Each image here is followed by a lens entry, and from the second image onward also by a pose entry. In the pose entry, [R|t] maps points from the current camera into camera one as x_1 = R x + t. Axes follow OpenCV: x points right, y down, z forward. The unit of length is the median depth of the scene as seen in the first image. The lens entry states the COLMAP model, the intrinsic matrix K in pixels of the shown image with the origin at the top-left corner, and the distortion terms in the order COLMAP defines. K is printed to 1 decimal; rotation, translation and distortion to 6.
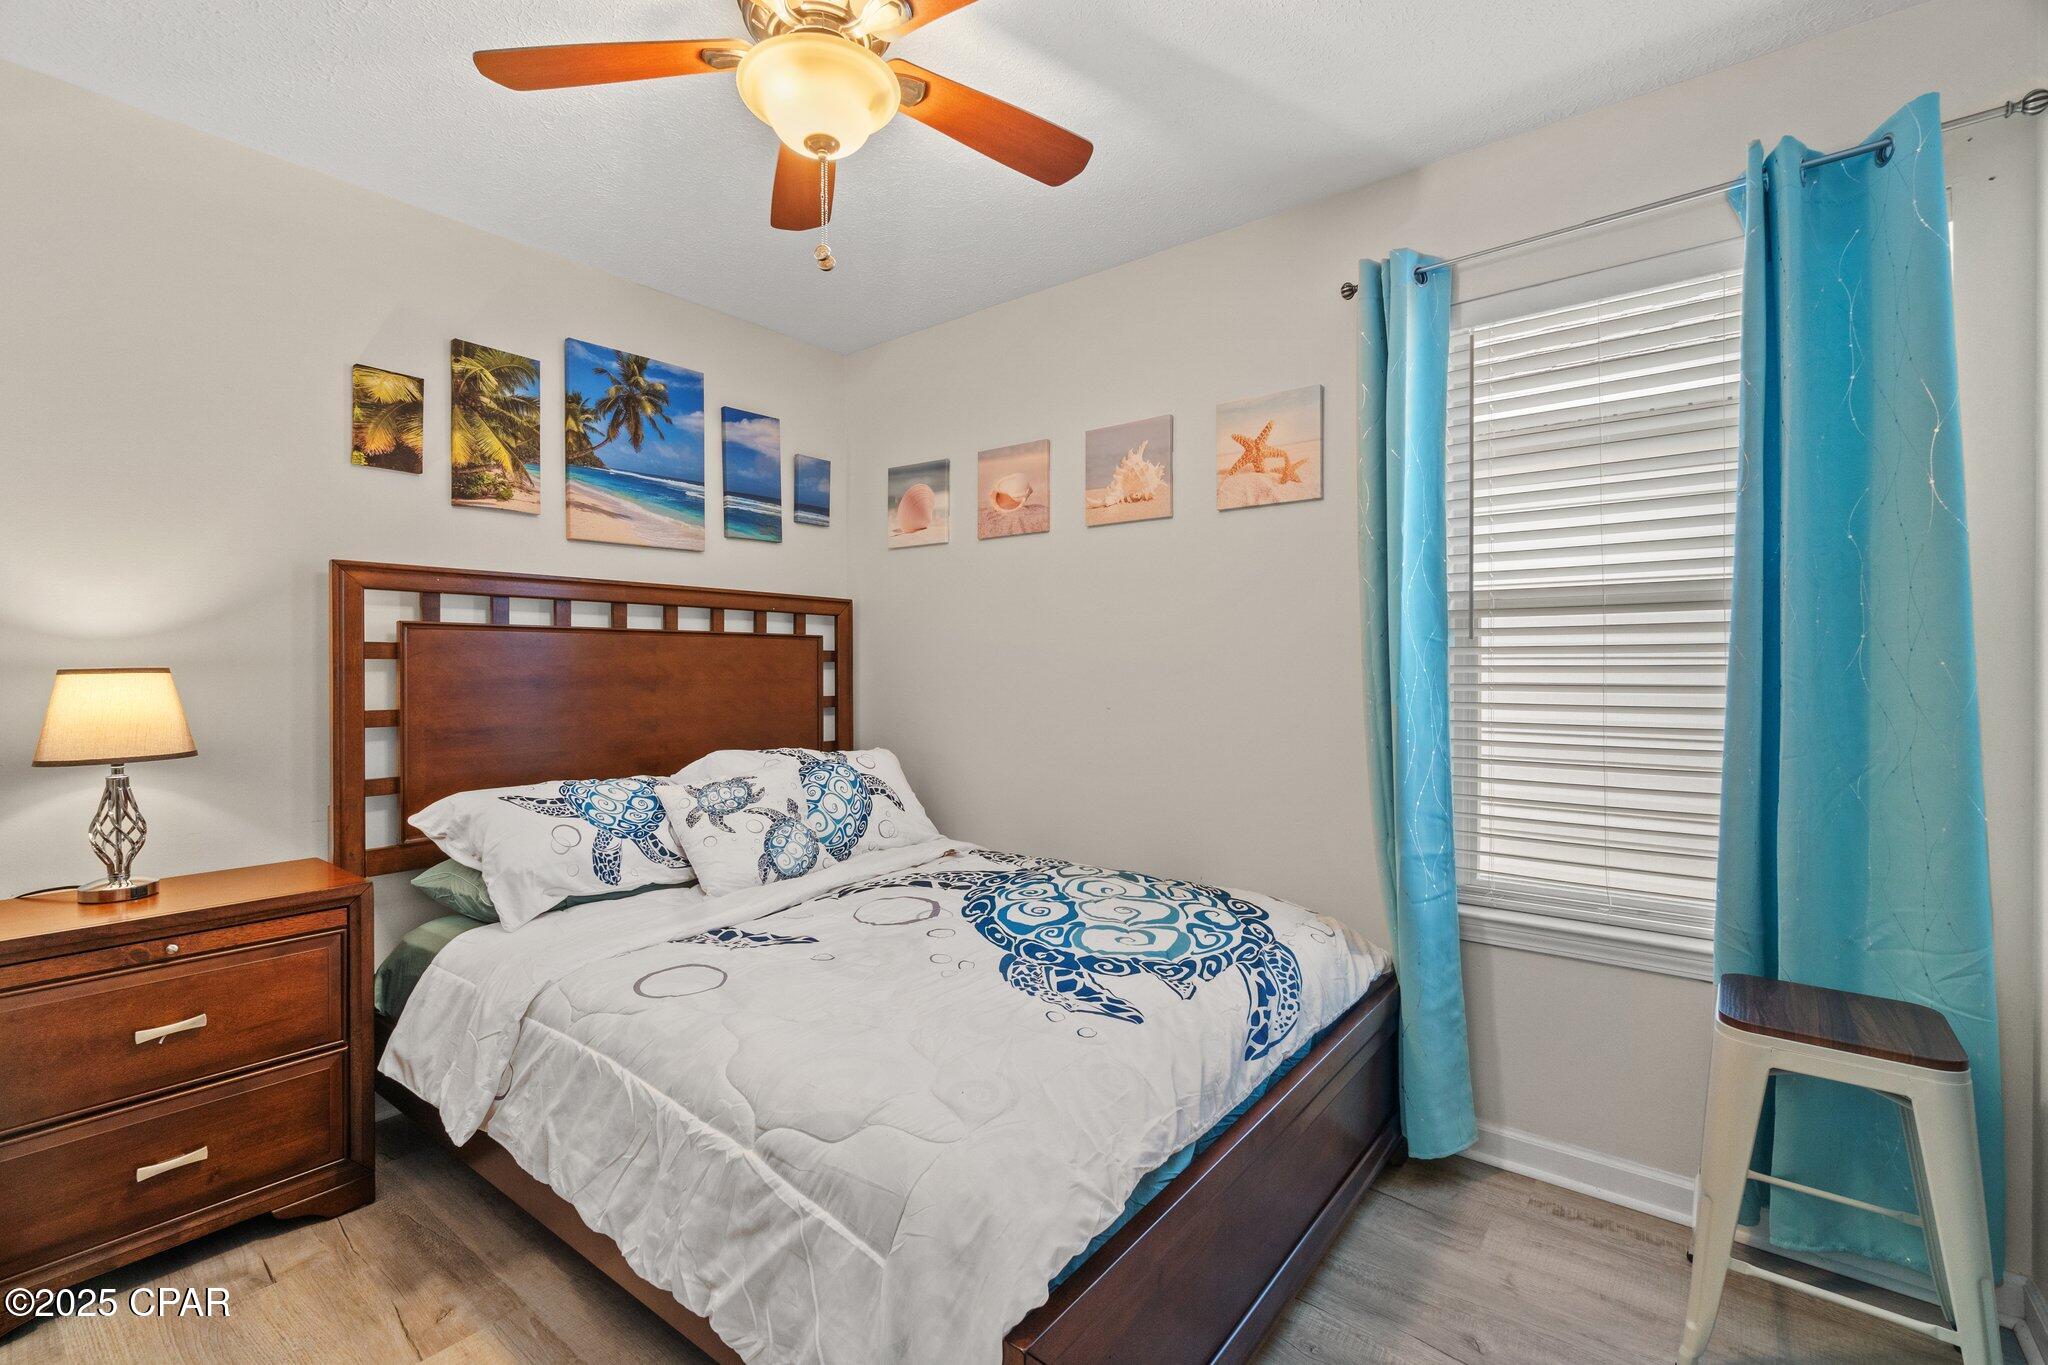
lens RADIAL K [[896.0, 0, 1027.6], [0, 896.0, 680.2], [0, 0, 1]] dist [0.001261, 0.000405]
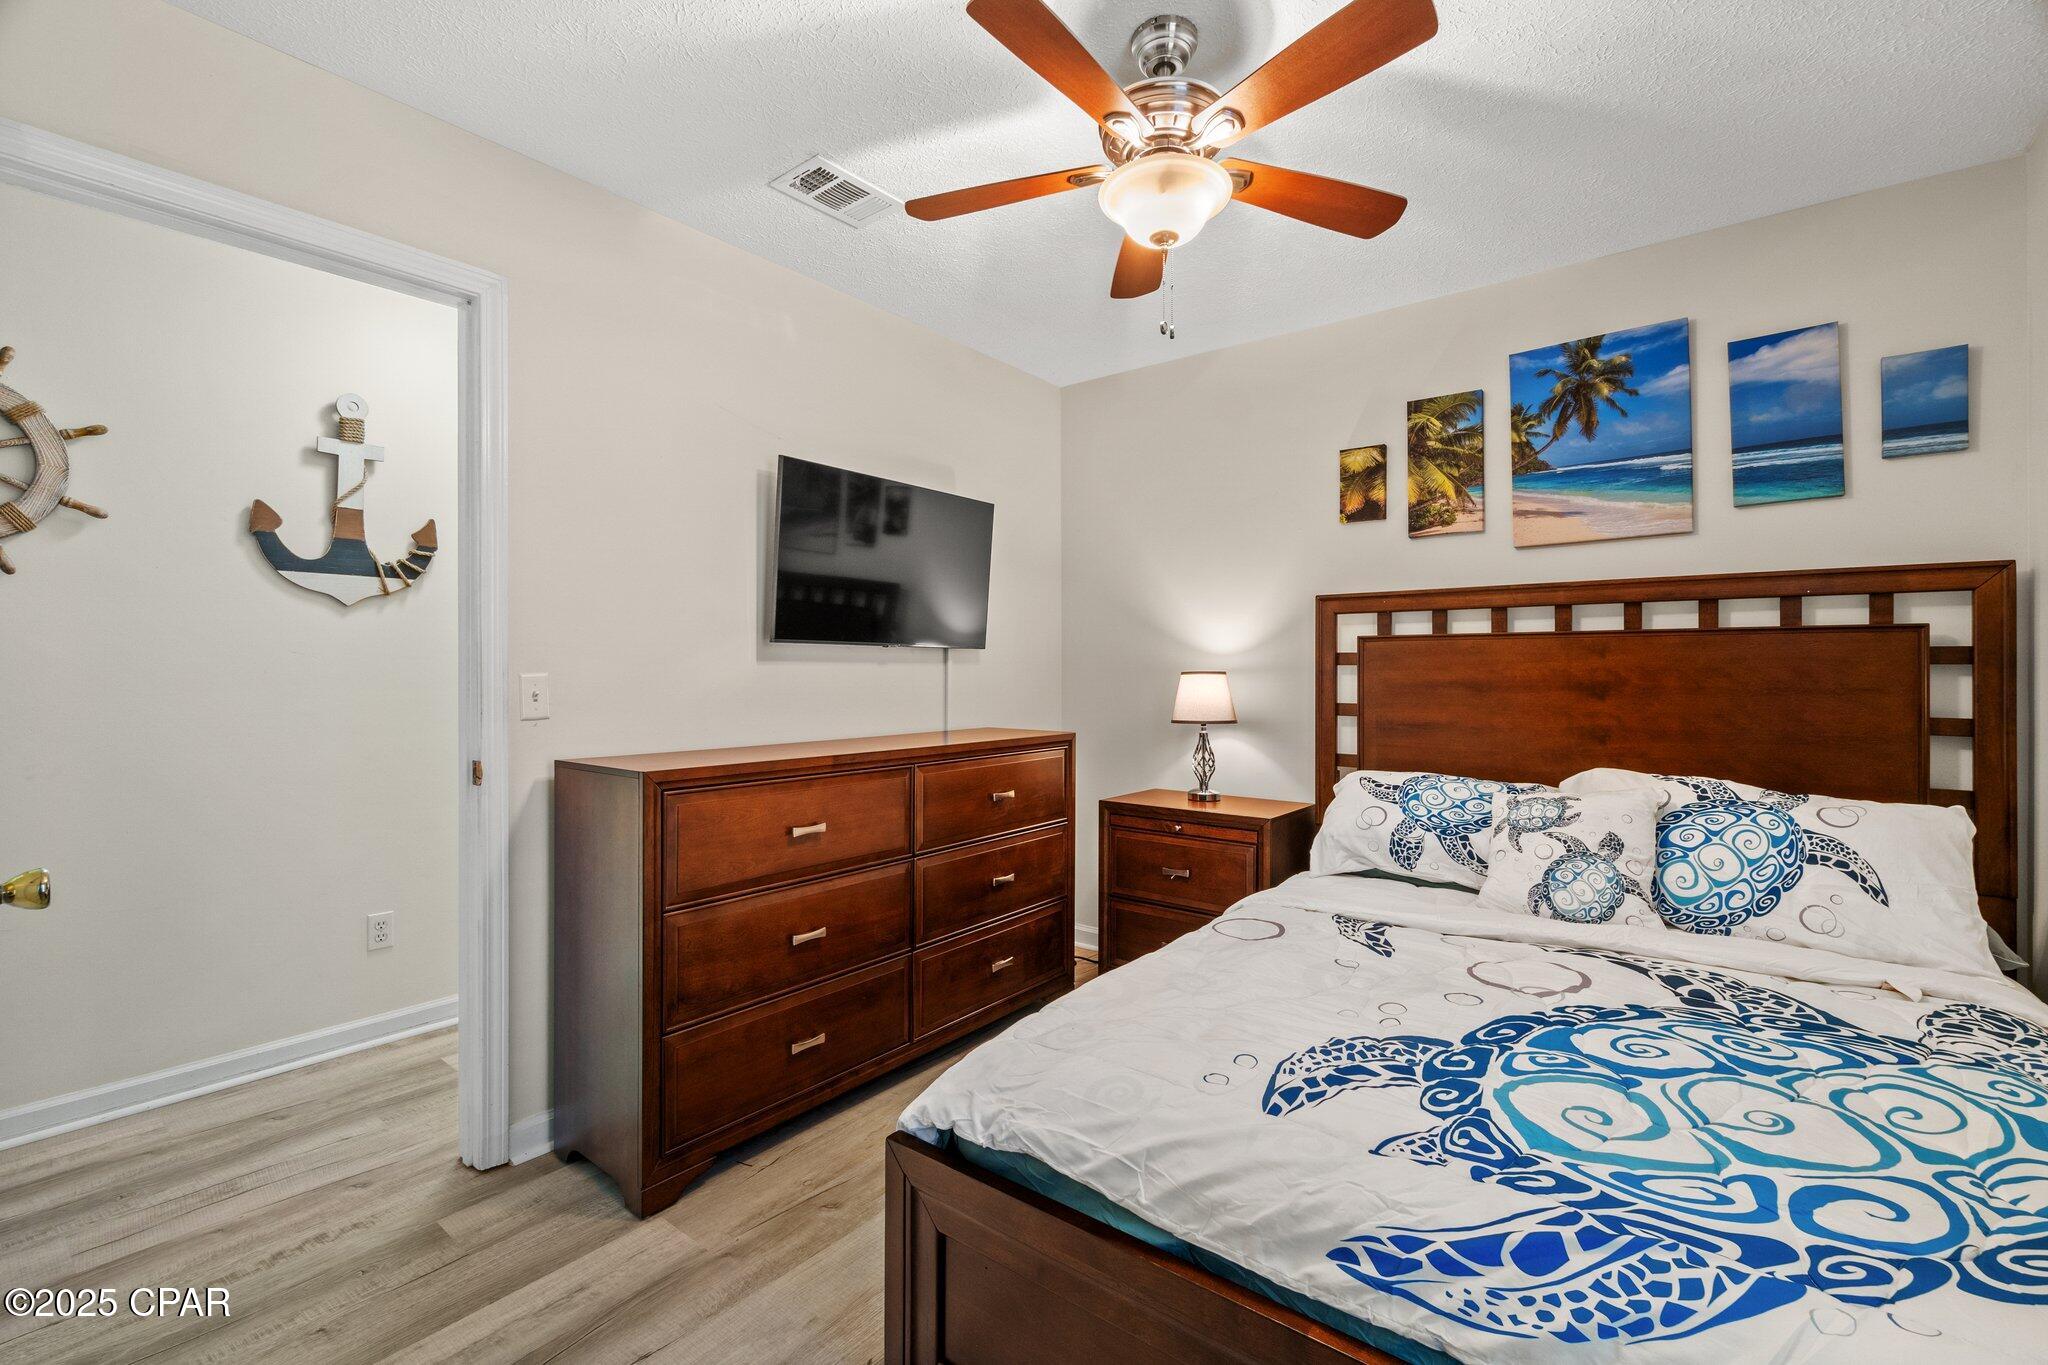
lens RADIAL K [[896.0, 0, 1027.6], [0, 896.0, 680.2], [0, 0, 1]] dist [0.001261, 0.000405]
pose [[-0.005839, 0.011209, -0.999920, 0.576848], [-0.016741, 0.999796, 0.011305, -0.007564], [0.999843, 0.016806, -0.005650, 0.487133]]
